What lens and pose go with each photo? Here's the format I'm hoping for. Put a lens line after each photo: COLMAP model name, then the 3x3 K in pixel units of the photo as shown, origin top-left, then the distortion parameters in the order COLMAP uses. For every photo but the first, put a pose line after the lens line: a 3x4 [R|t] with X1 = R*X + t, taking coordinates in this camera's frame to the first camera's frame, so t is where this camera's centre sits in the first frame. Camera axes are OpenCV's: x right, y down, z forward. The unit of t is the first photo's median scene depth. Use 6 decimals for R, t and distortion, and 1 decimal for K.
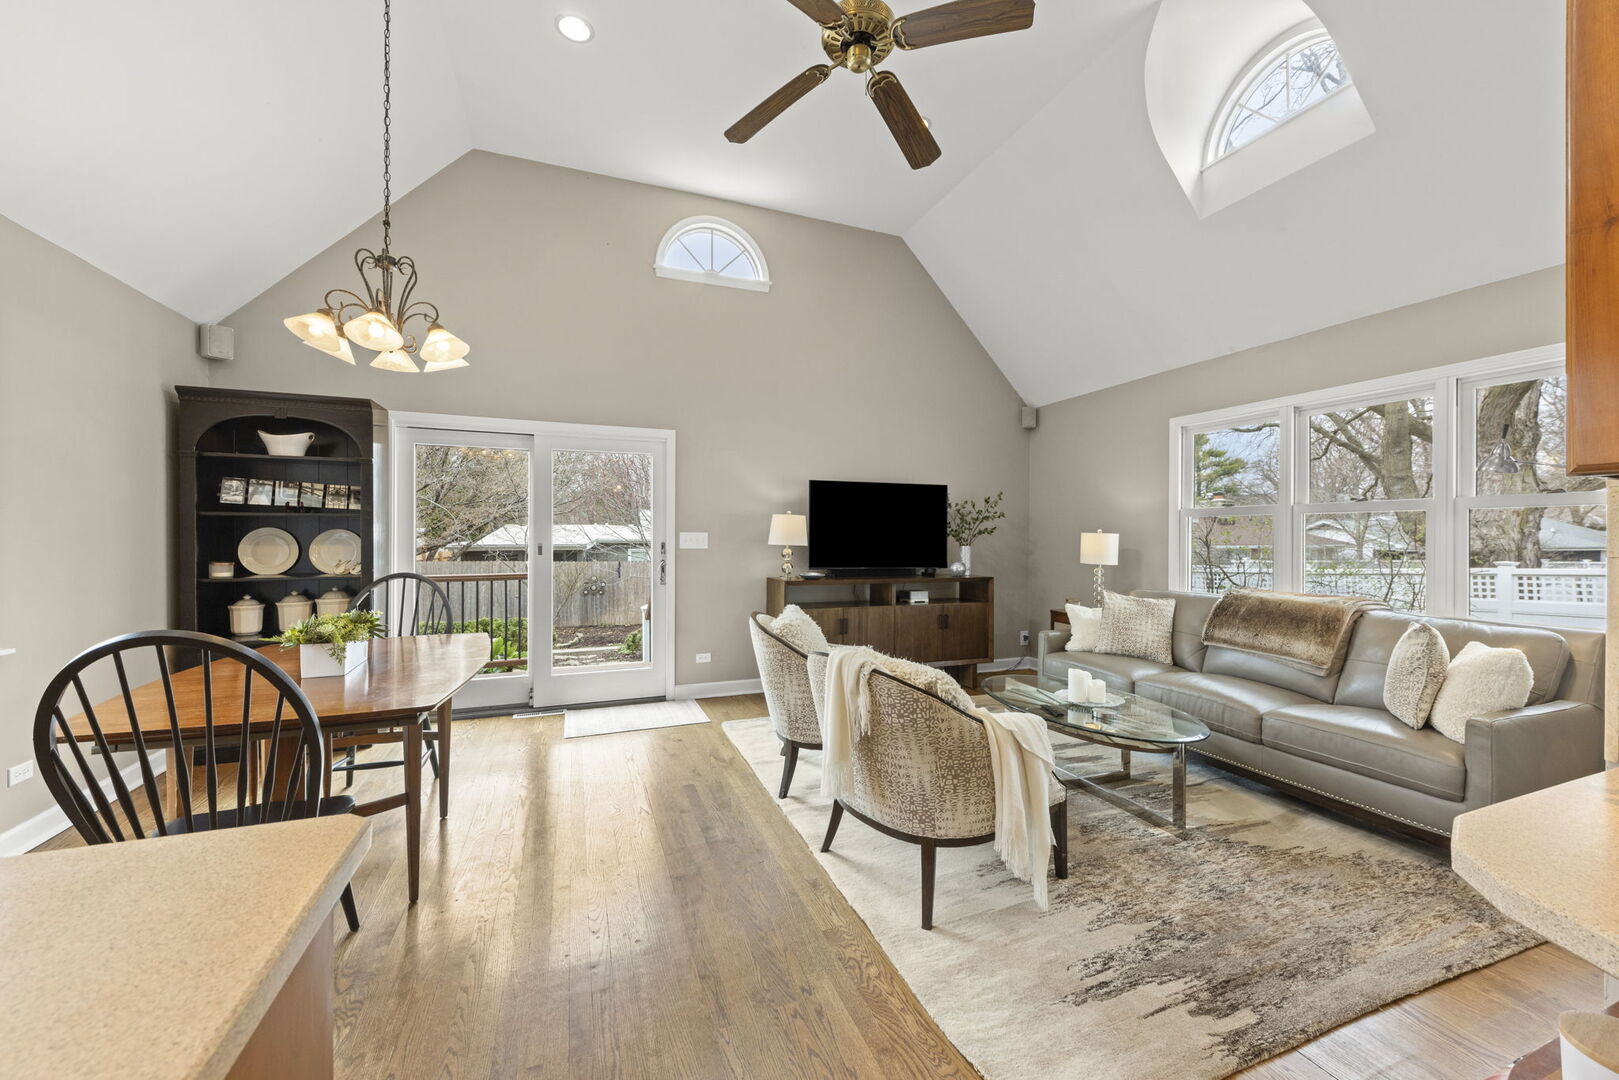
lens RADIAL K [[603.5, 0, 807.8], [0, 603.5, 533.7], [0, 0, 1]] dist [0.009816, -0.004888]
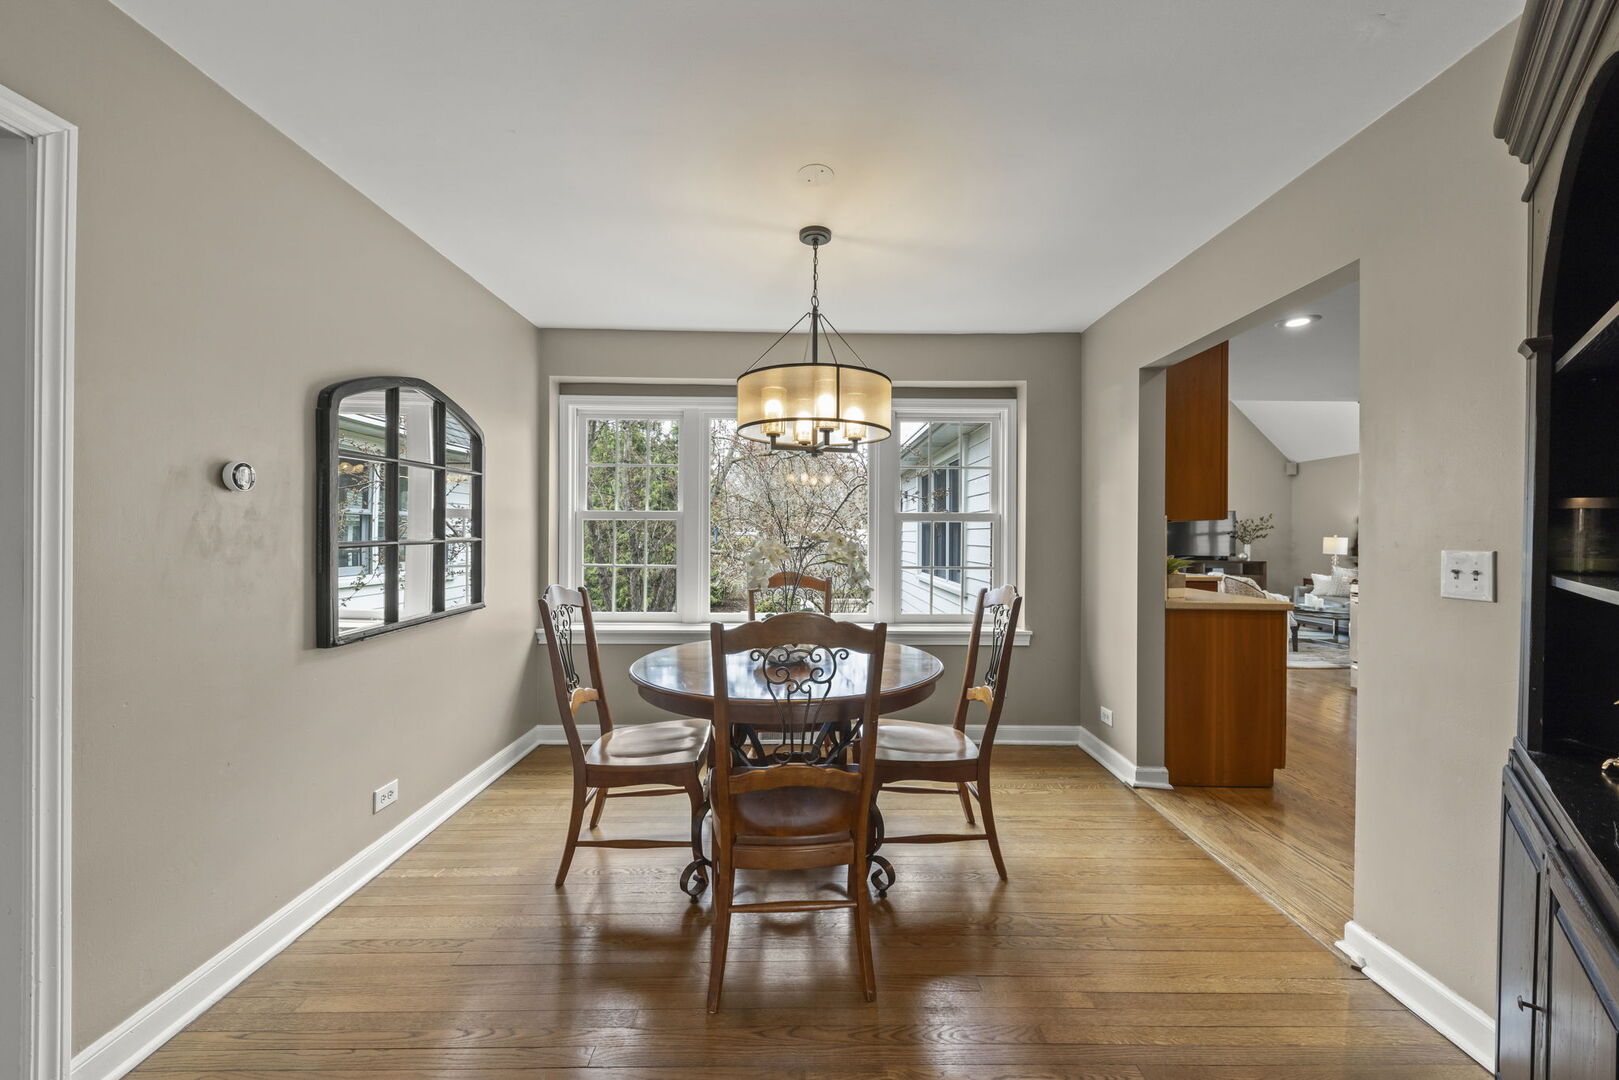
lens RADIAL K [[603.5, 0, 808.2], [0, 603.5, 535.0], [0, 0, 1]] dist [0.009816, -0.004888]
pose [[0.942153, 0.002817, -0.335172, -0.436644], [-0.004086, 0.999987, -0.003079, 0.004495], [0.335159, 0.004270, 0.942152, -1.356721]]
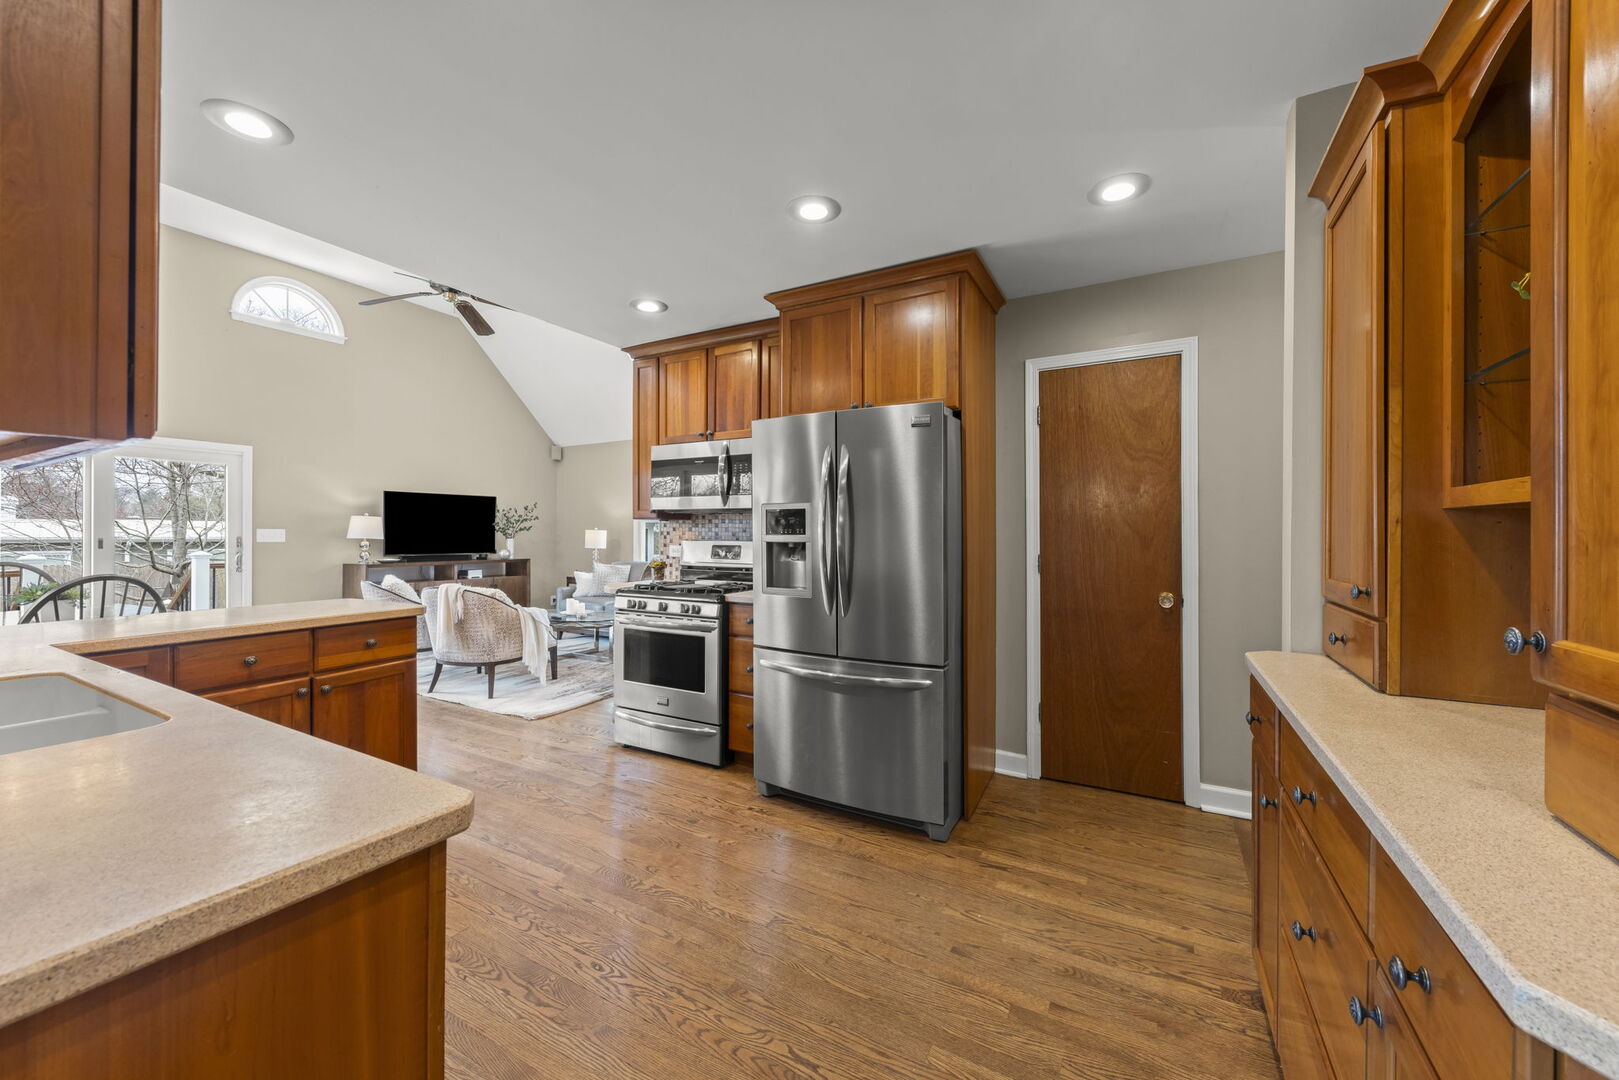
lens RADIAL K [[603.5, 0, 810.5], [0, 603.5, 531.4], [0, 0, 1]] dist [0.009816, -0.004888]
pose [[0.754913, -0.000190, 0.655825, -0.180827], [-0.000029, 1.000000, 0.000323, 0.002927], [-0.655825, -0.000263, 0.754913, -0.703036]]
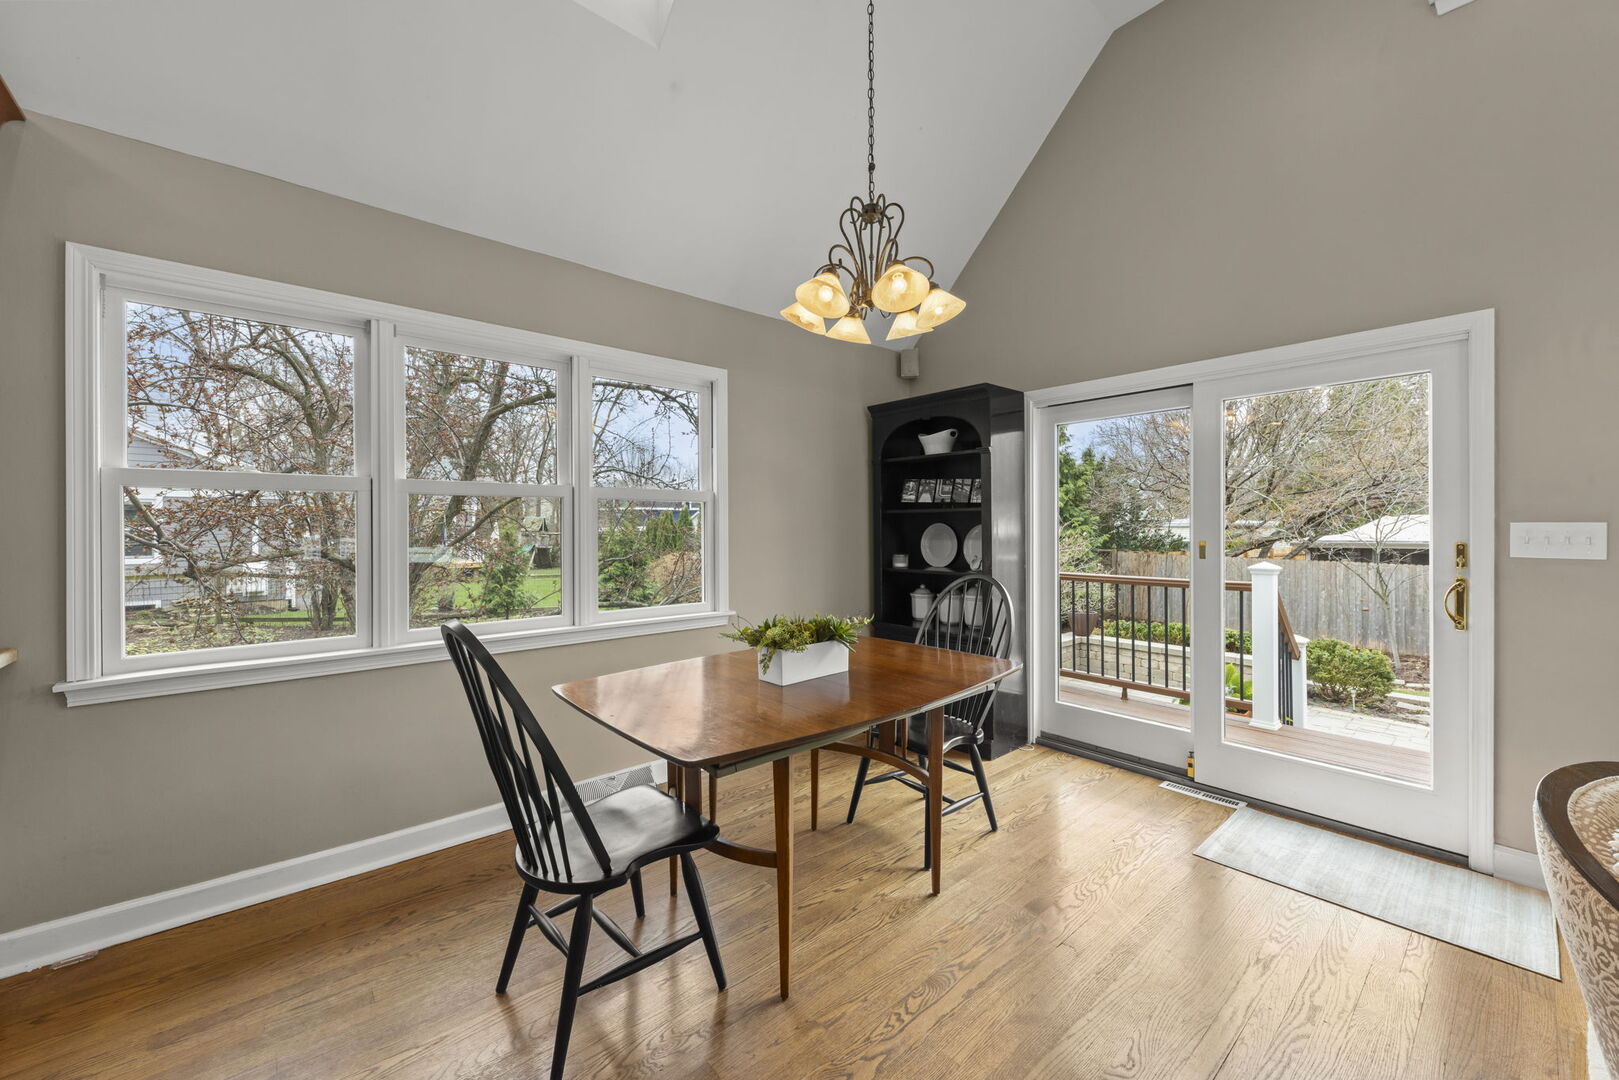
lens RADIAL K [[603.5, 0, 825.1], [0, 603.5, 534.4], [0, 0, 1]] dist [0.009816, -0.004888]
pose [[0.342828, 0.004901, -0.939385, 0.047638], [0.004230, 0.999968, 0.006760, 0.001674], [0.939389, -0.006291, 0.342796, 0.371537]]
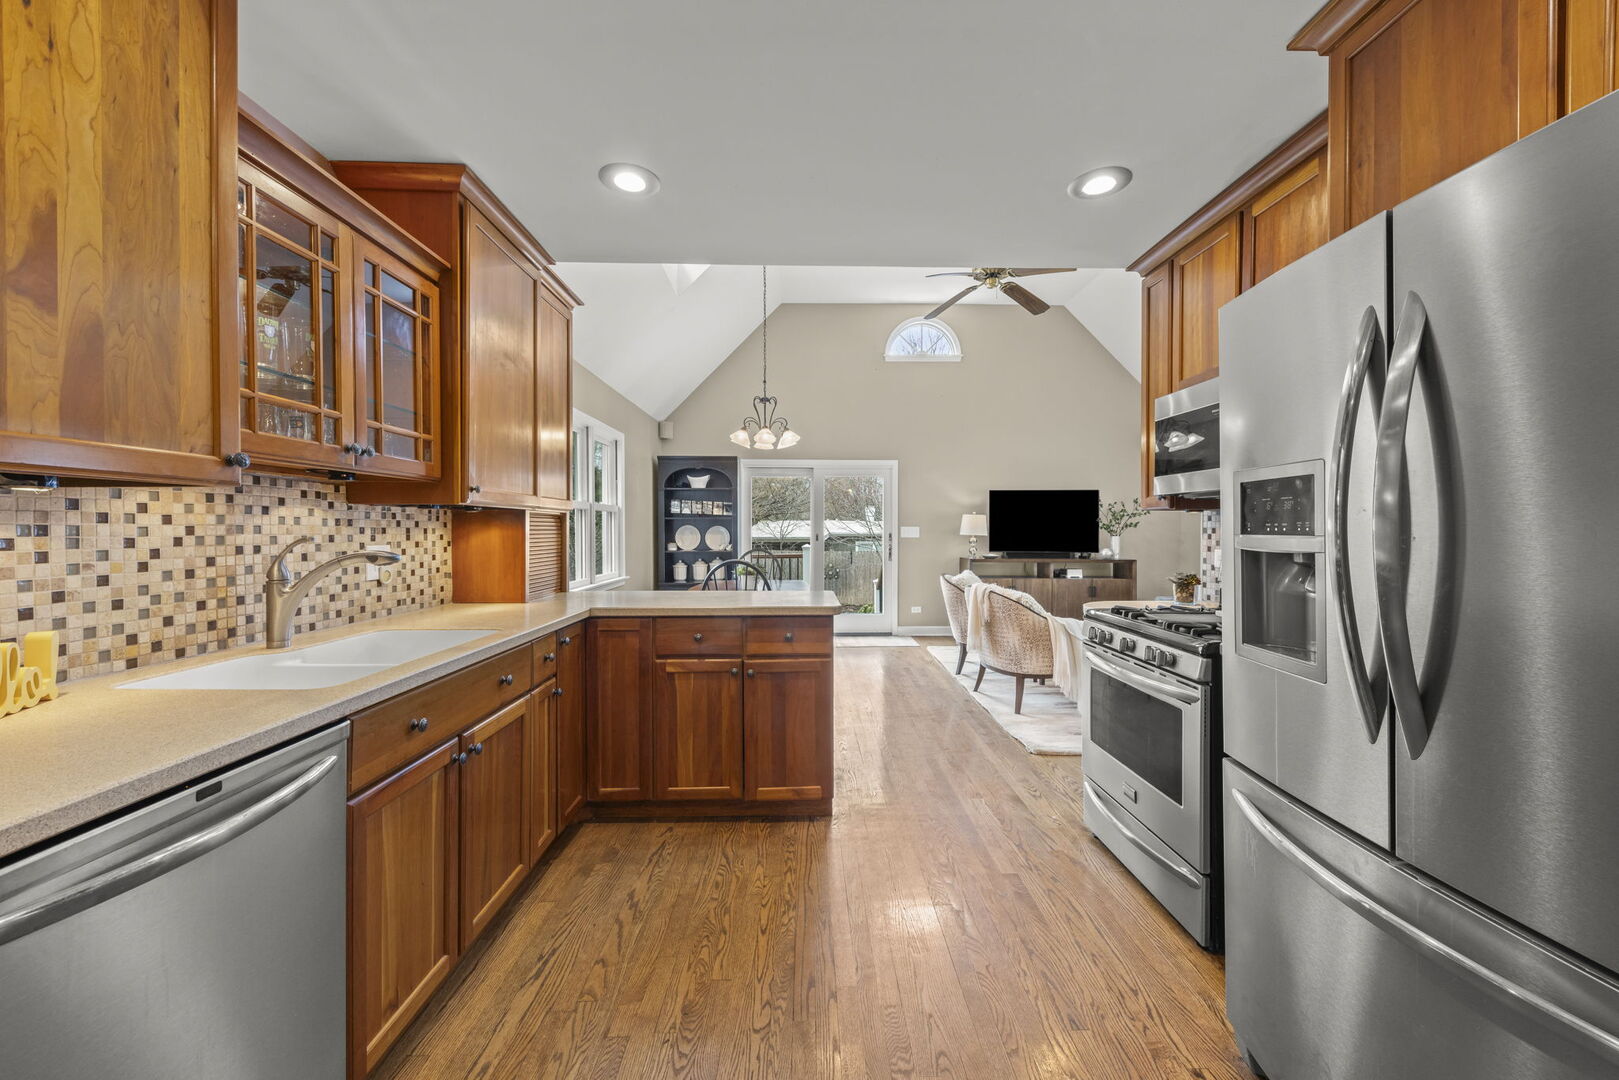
lens RADIAL K [[603.5, 0, 820.9], [0, 603.5, 537.9], [0, 0, 1]] dist [0.009816, -0.004888]
pose [[0.942278, 0.001764, -0.334828, 0.116480], [0.003314, 0.999888, 0.014593, 0.002919], [0.334816, -0.014860, 0.942166, -0.543552]]
